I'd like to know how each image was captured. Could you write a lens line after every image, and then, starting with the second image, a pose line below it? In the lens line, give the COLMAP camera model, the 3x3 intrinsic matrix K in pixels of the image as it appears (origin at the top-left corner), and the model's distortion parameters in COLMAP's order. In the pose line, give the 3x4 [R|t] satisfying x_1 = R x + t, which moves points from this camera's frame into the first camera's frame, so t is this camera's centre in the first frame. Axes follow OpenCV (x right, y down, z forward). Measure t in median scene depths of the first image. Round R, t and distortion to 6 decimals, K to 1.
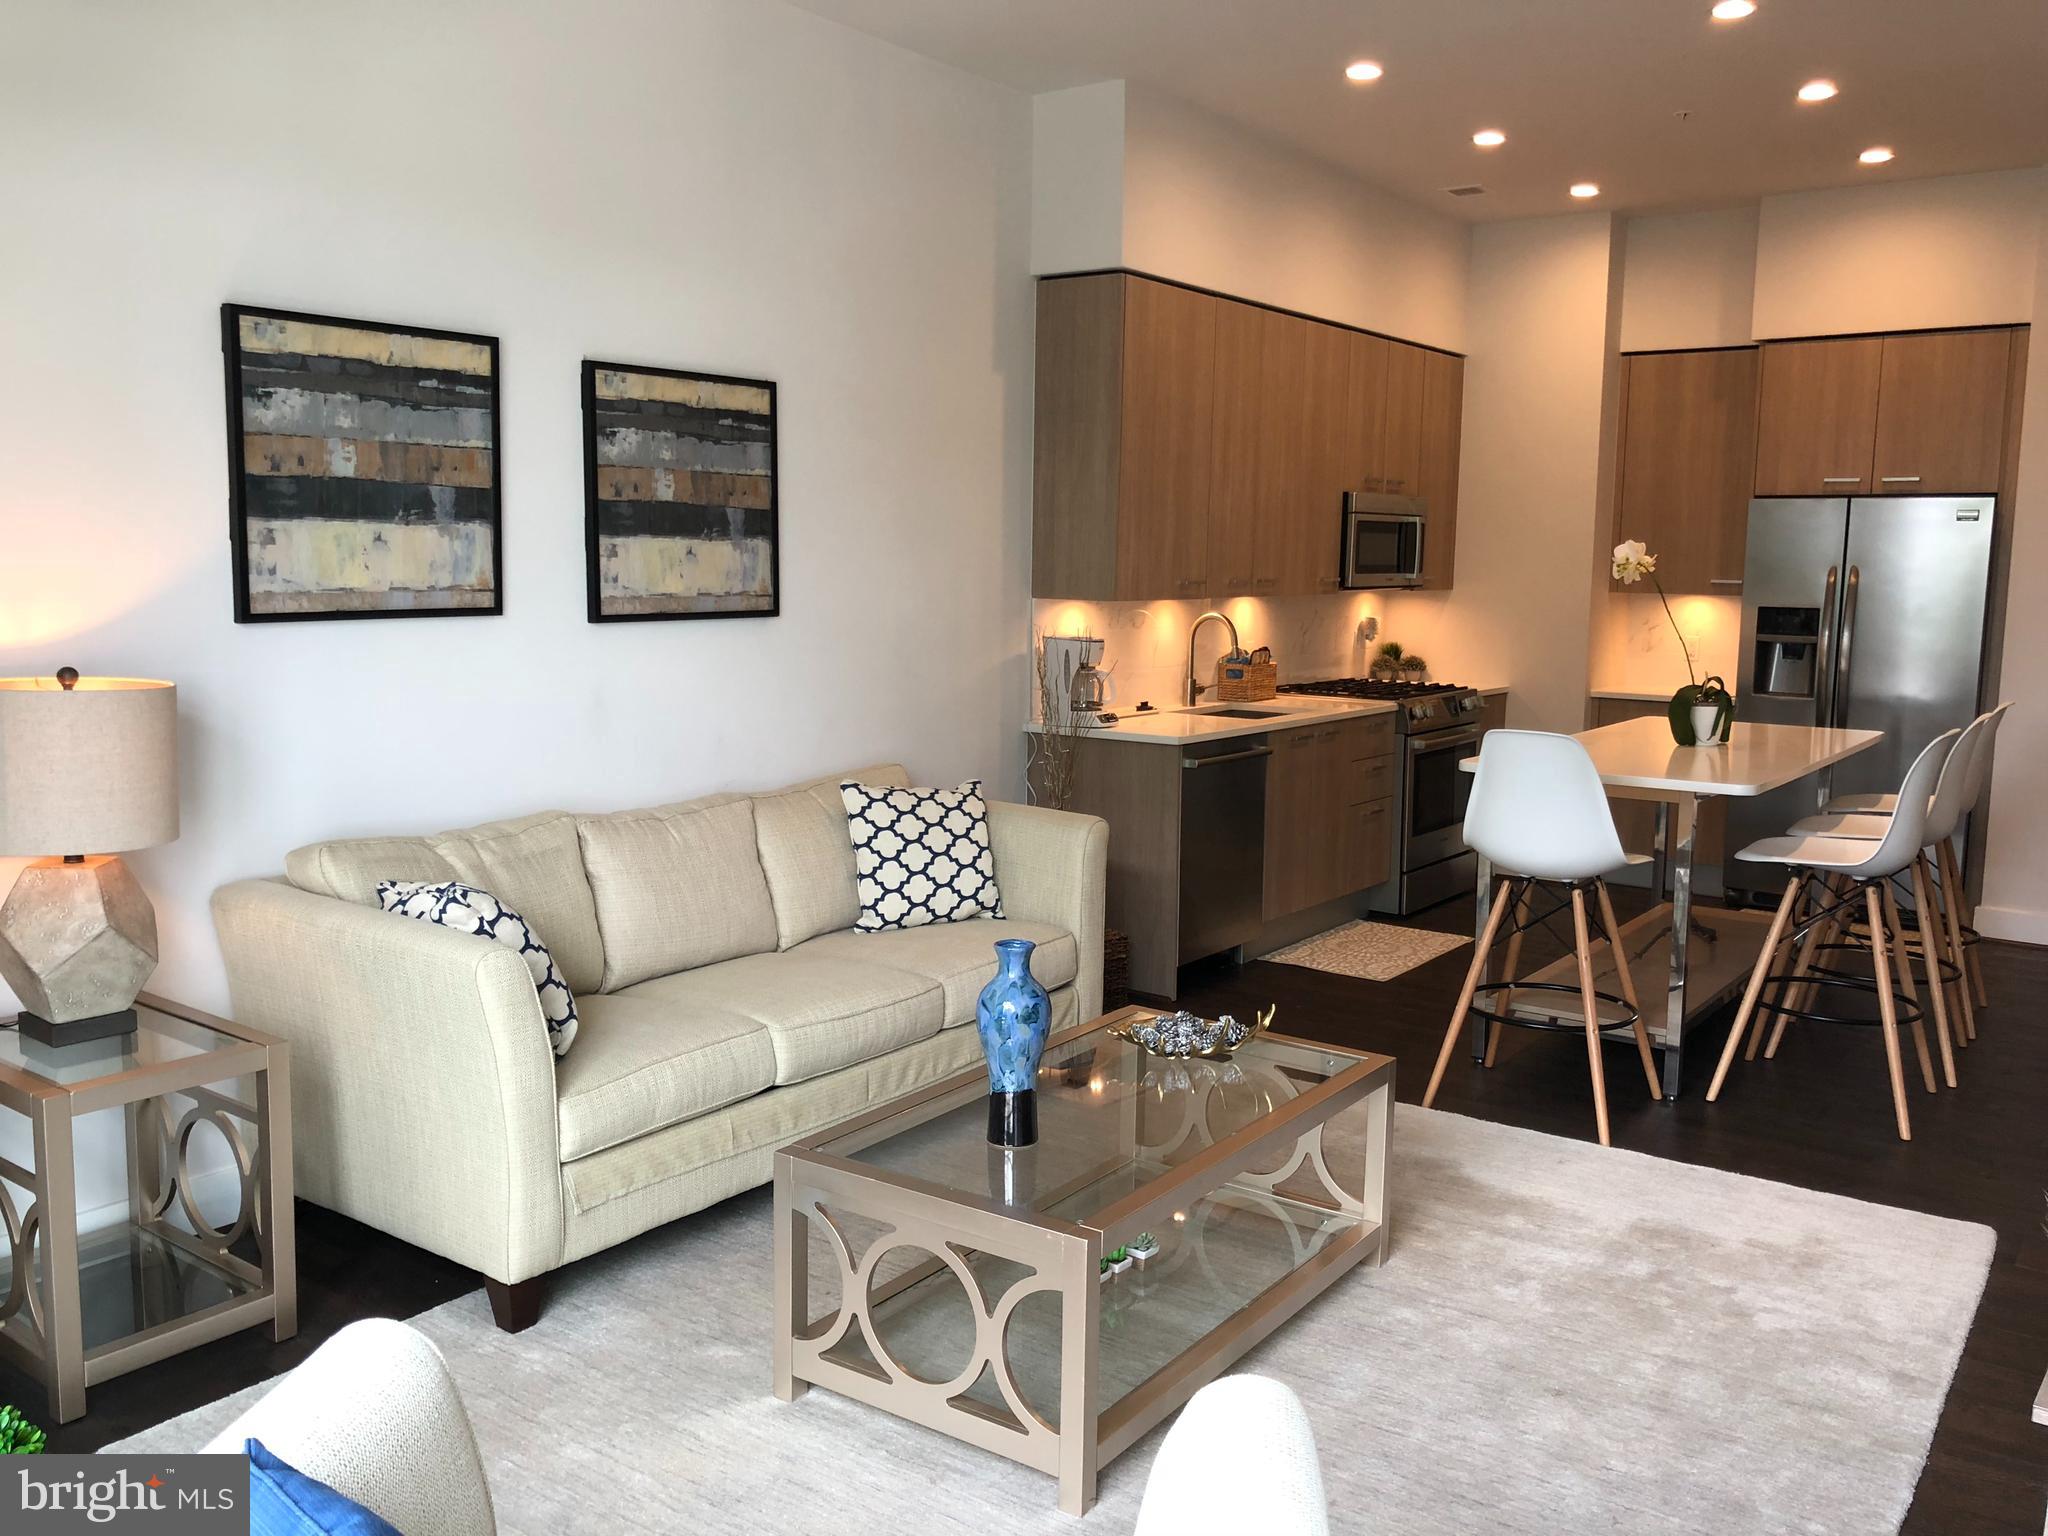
lens RADIAL K [[1678.0, 0, 1036.7], [0, 1678.0, 771.7], [0, 0, 1]] dist [0.076677, -0.140323]
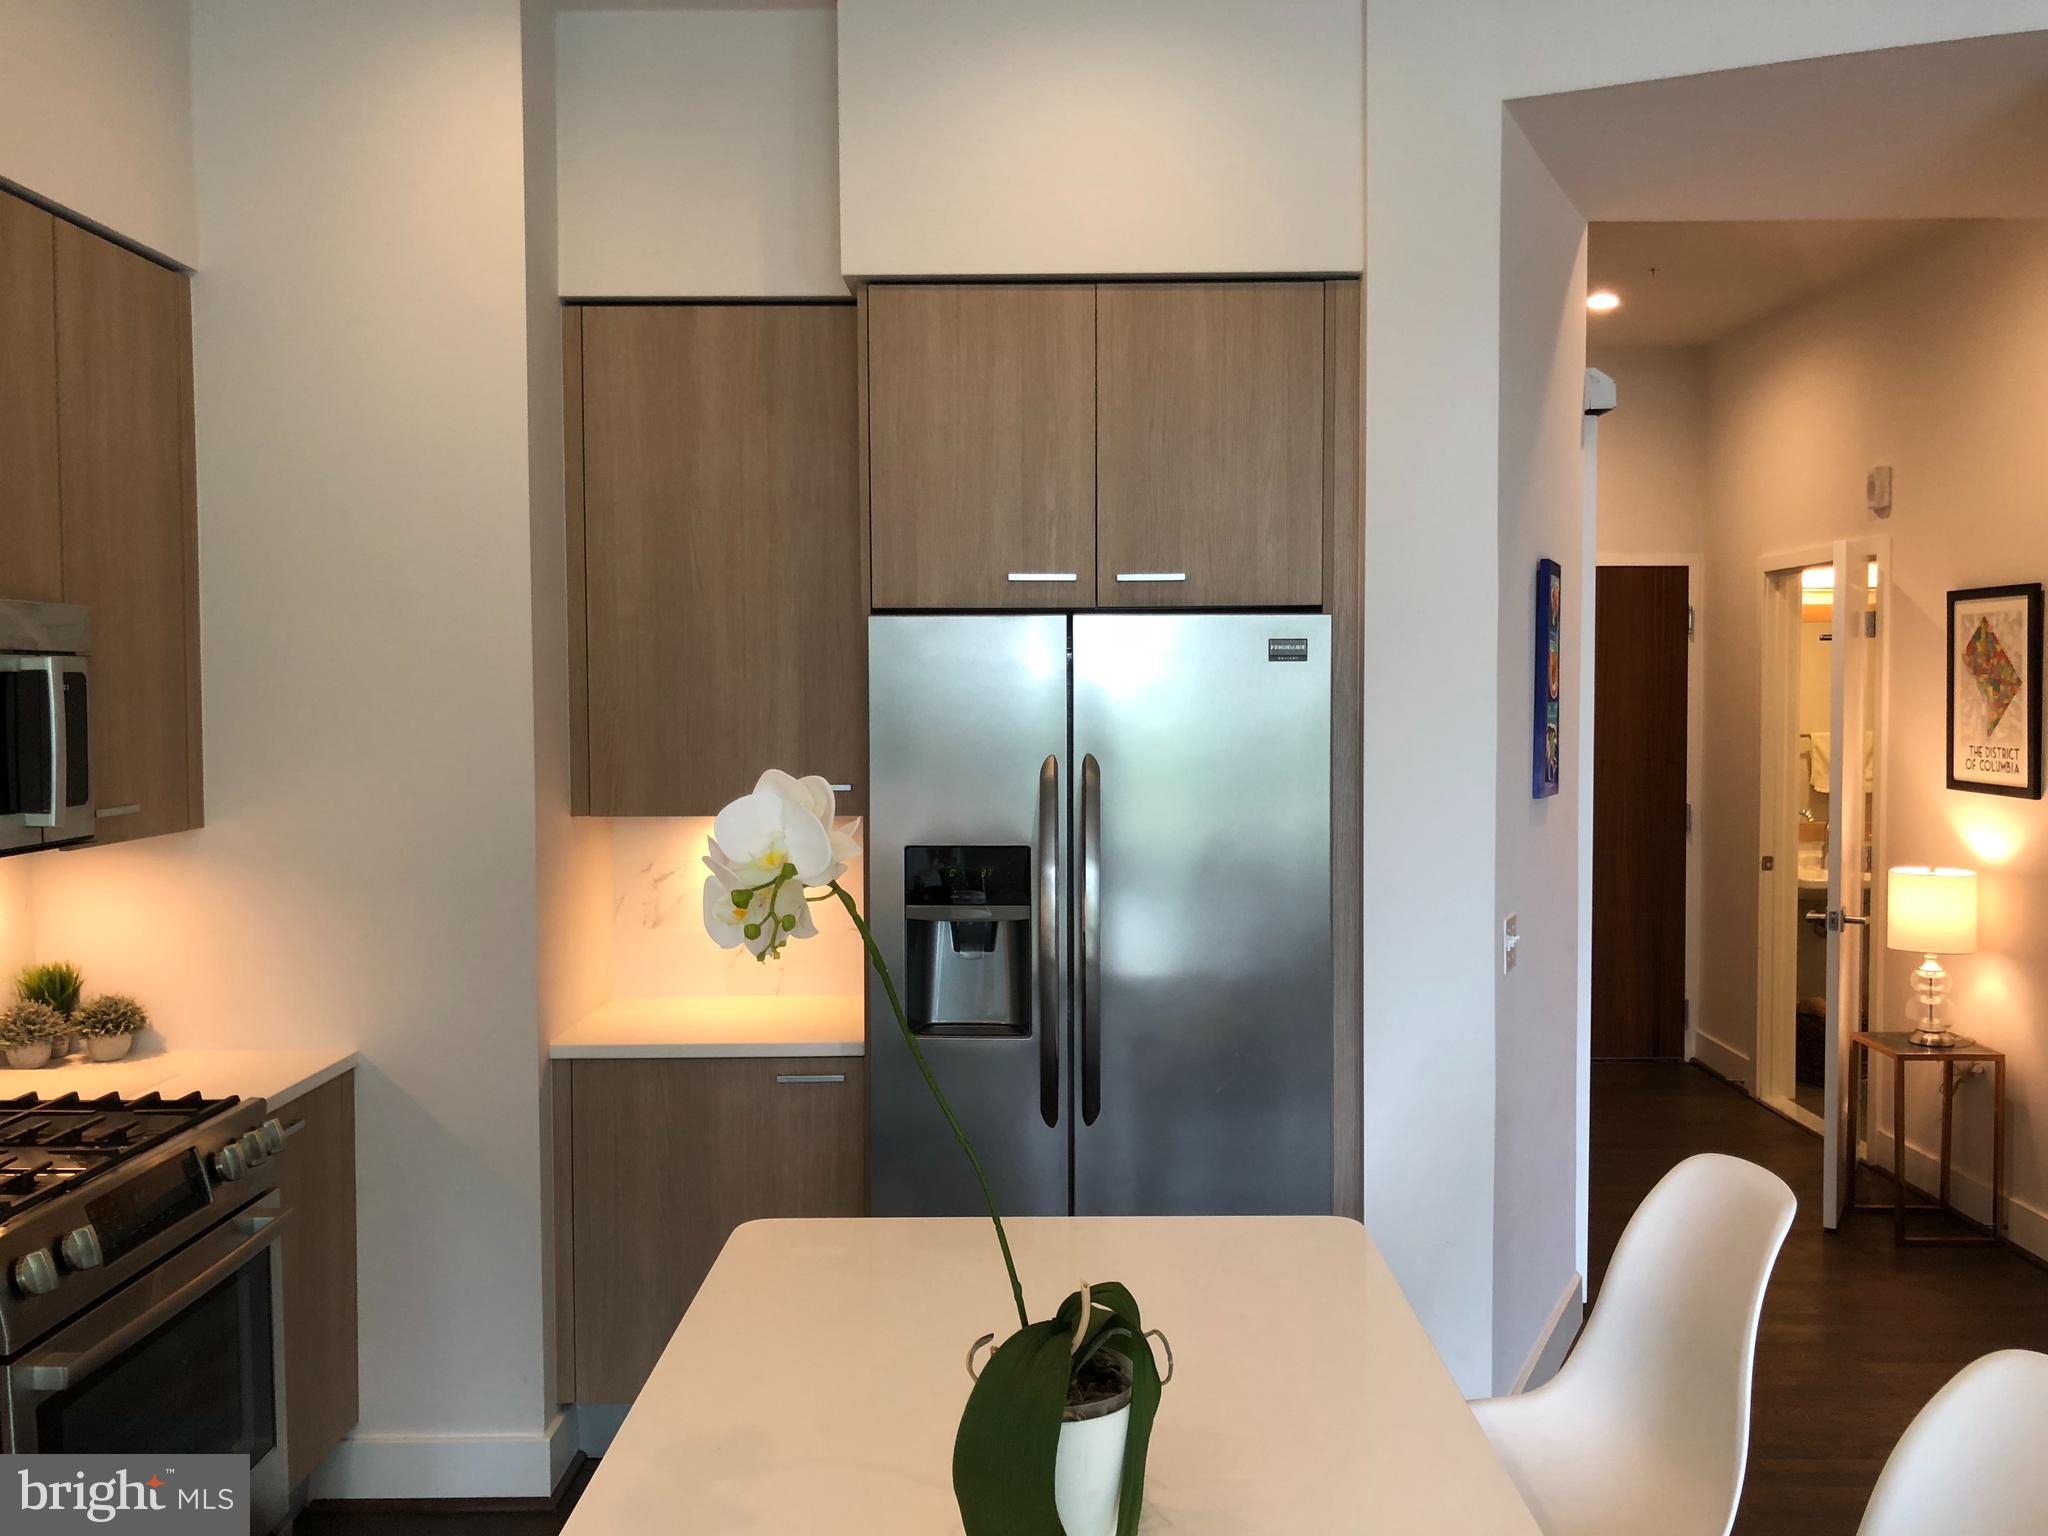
lens RADIAL K [[1678.0, 0, 1036.7], [0, 1678.0, 771.7], [0, 0, 1]] dist [0.076677, -0.140323]
pose [[0.814152, -0.045410, 0.578873, 0.195840], [0.088879, 0.994935, -0.046955, -0.095103], [-0.573809, 0.089678, 0.814065, 0.619566]]
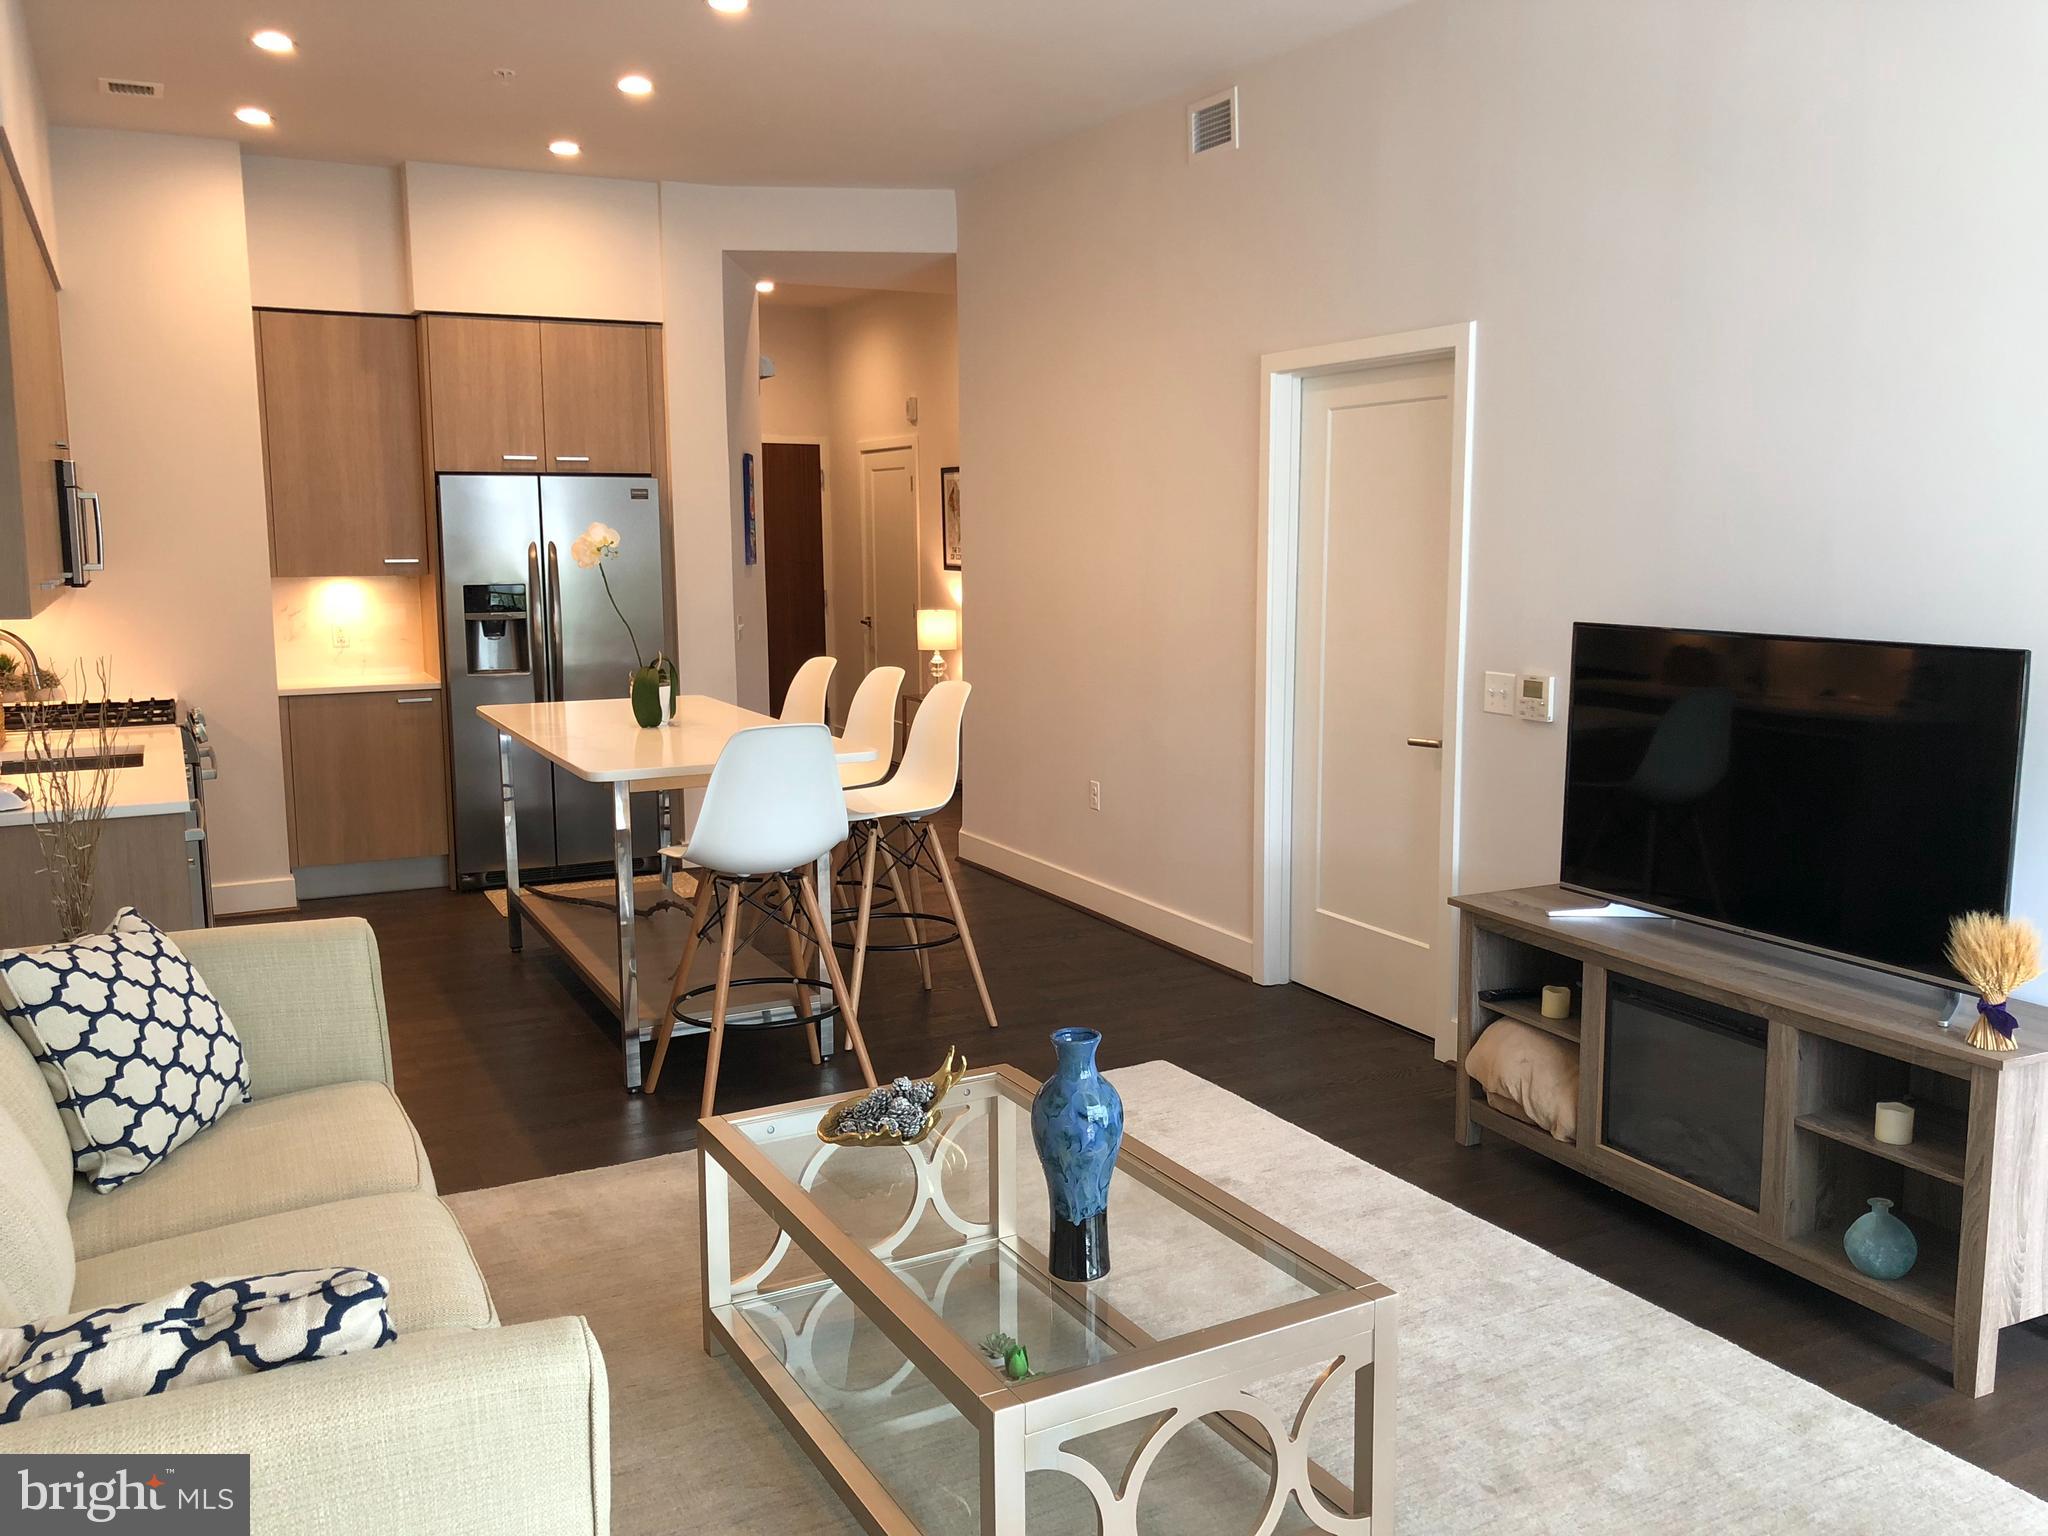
lens RADIAL K [[1654.4, 0, 1091.4], [0, 1654.4, 764.0], [0, 0, 1]] dist [-0.011149, -0.005582]
pose [[0.424130, -0.141770, 0.894436, -0.298019], [0.123508, 0.987497, 0.097954, -0.044762], [-0.897139, 0.068925, 0.436337, 0.269007]]
